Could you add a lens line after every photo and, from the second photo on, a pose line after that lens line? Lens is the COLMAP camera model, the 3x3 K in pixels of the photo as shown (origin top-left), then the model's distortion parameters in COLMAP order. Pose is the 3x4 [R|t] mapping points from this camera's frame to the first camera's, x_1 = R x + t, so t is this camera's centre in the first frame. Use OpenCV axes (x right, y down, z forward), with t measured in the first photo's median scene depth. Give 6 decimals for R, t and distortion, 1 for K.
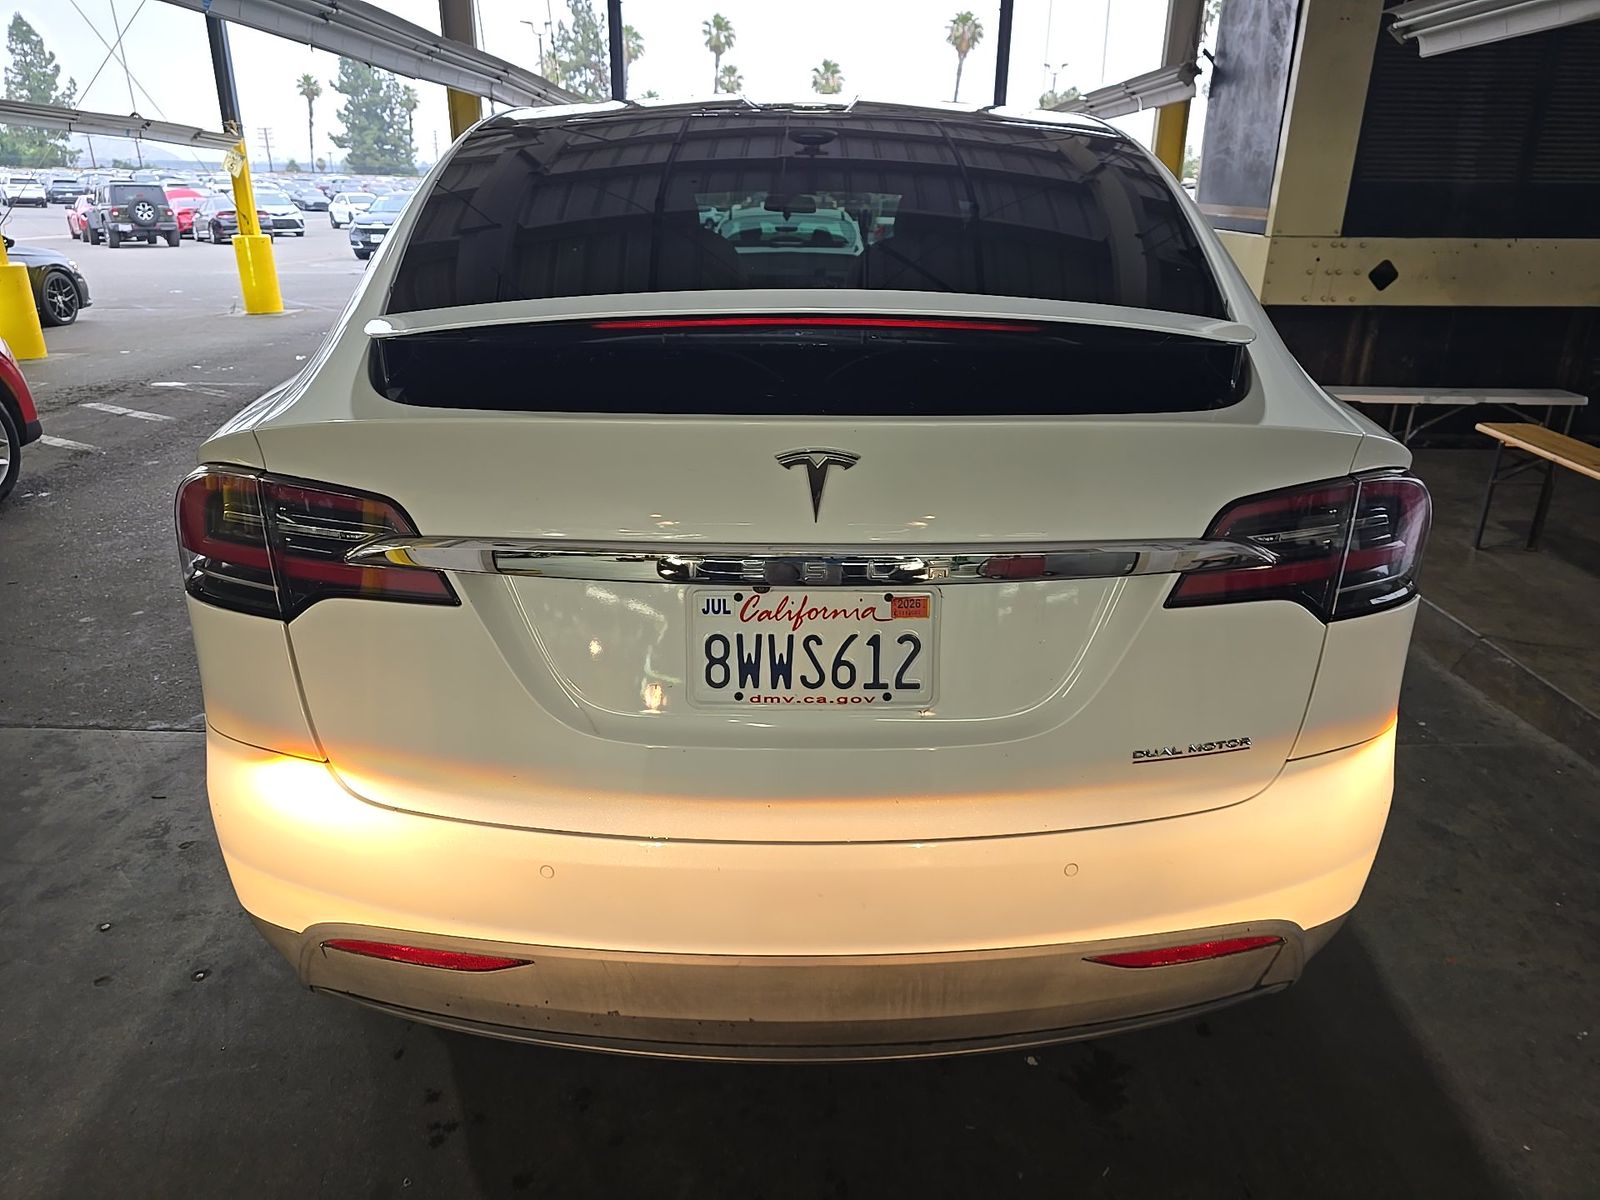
lens RADIAL K [[1077.9, 0, 800.0], [0, 1077.9, 600.0], [0, 0, 1]] dist [0.040903, -0.033039]
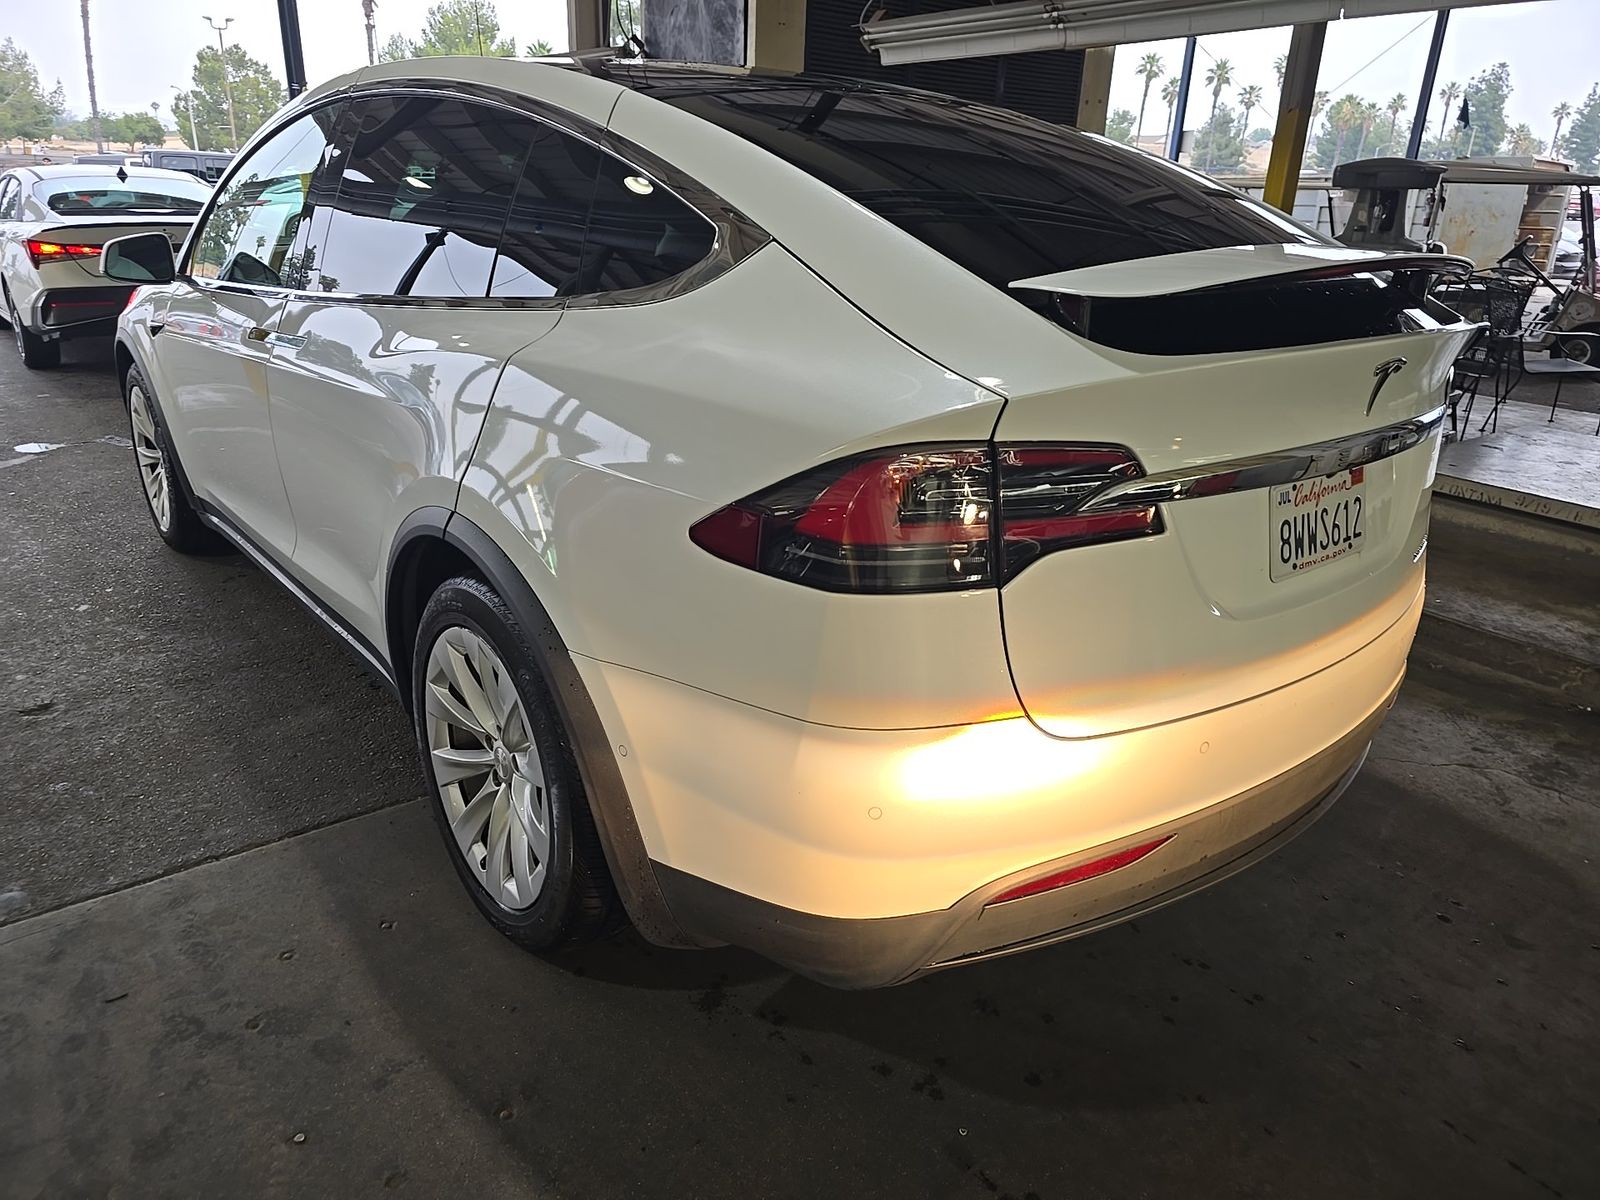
lens RADIAL K [[1077.9, 0, 800.0], [0, 1077.9, 600.0], [0, 0, 1]] dist [0.040903, -0.033039]
pose [[0.781009, -0.209569, 0.588308, -1.275840], [0.197135, 0.976582, 0.086174, -0.097481], [-0.592590, 0.048673, 0.804032, 0.316640]]
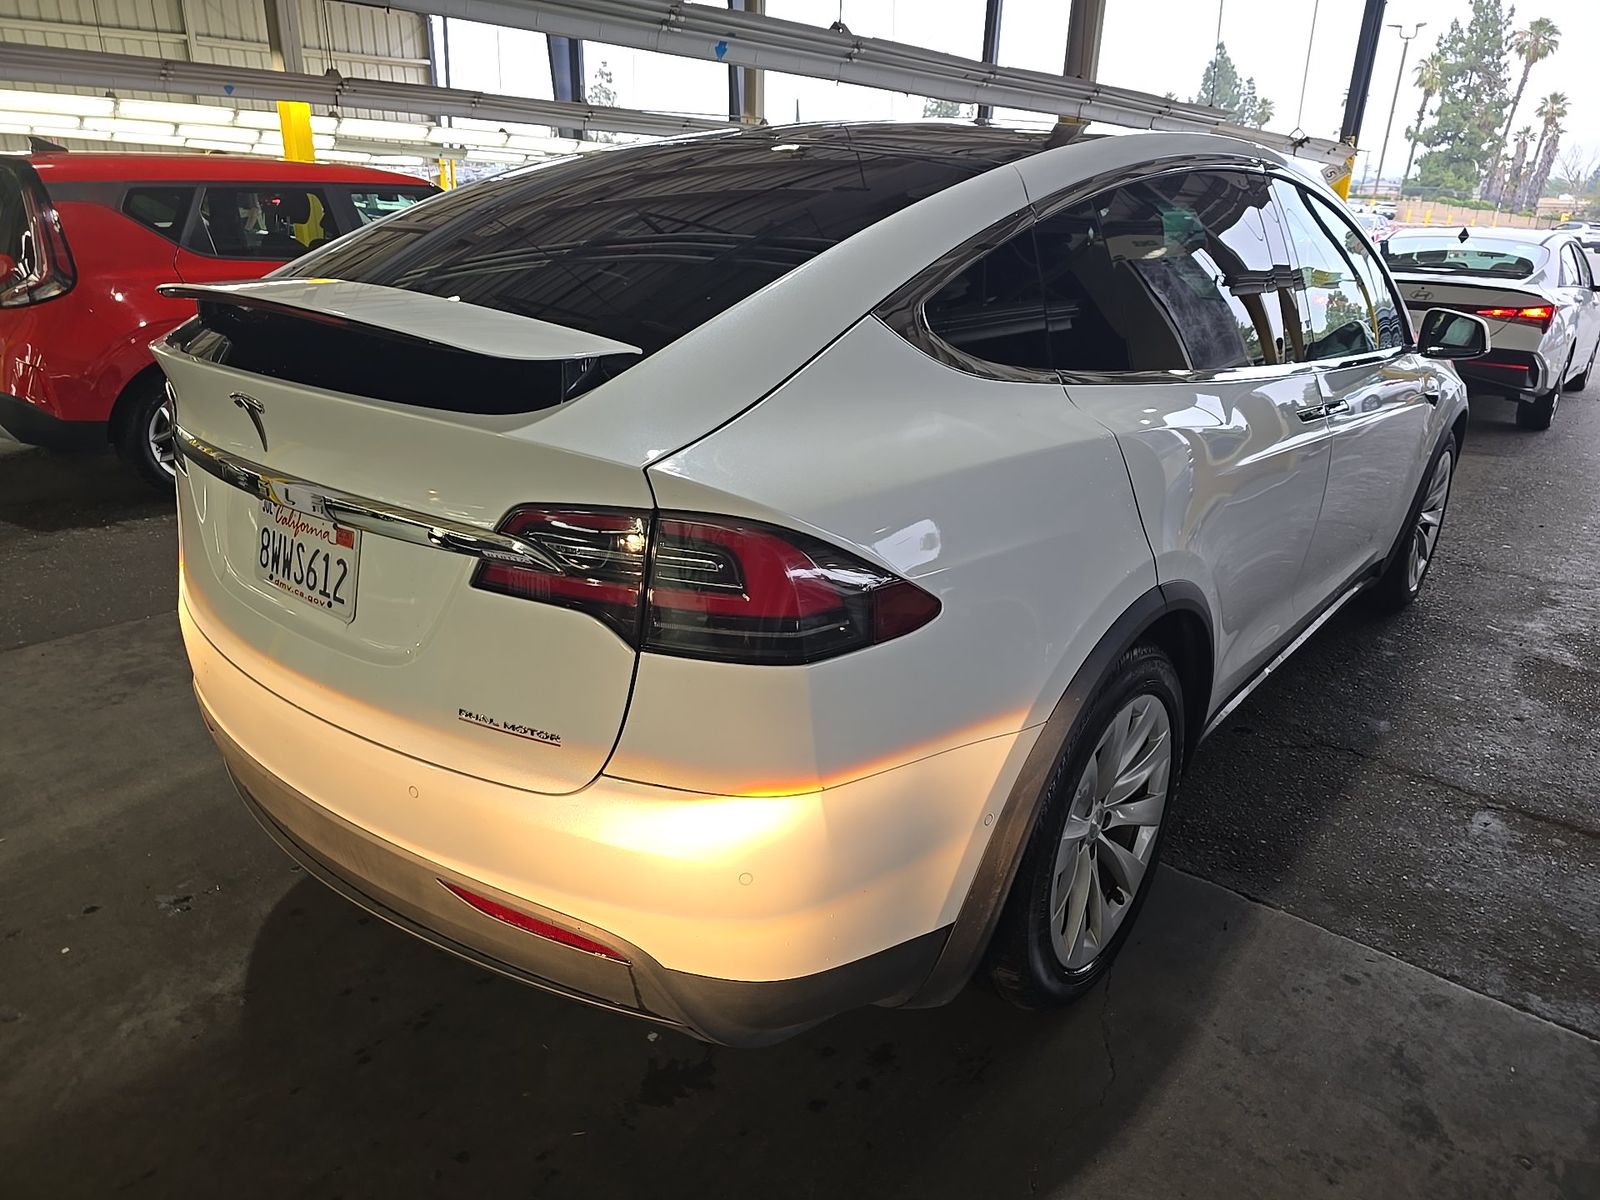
lens RADIAL K [[1077.9, 0, 800.0], [0, 1077.9, 600.0], [0, 0, 1]] dist [0.040903, -0.033039]
pose [[0.771119, 0.239418, -0.589962, 1.263058], [-0.245743, 0.966723, 0.071114, -0.142573], [0.587356, 0.090141, 0.804293, 0.297069]]
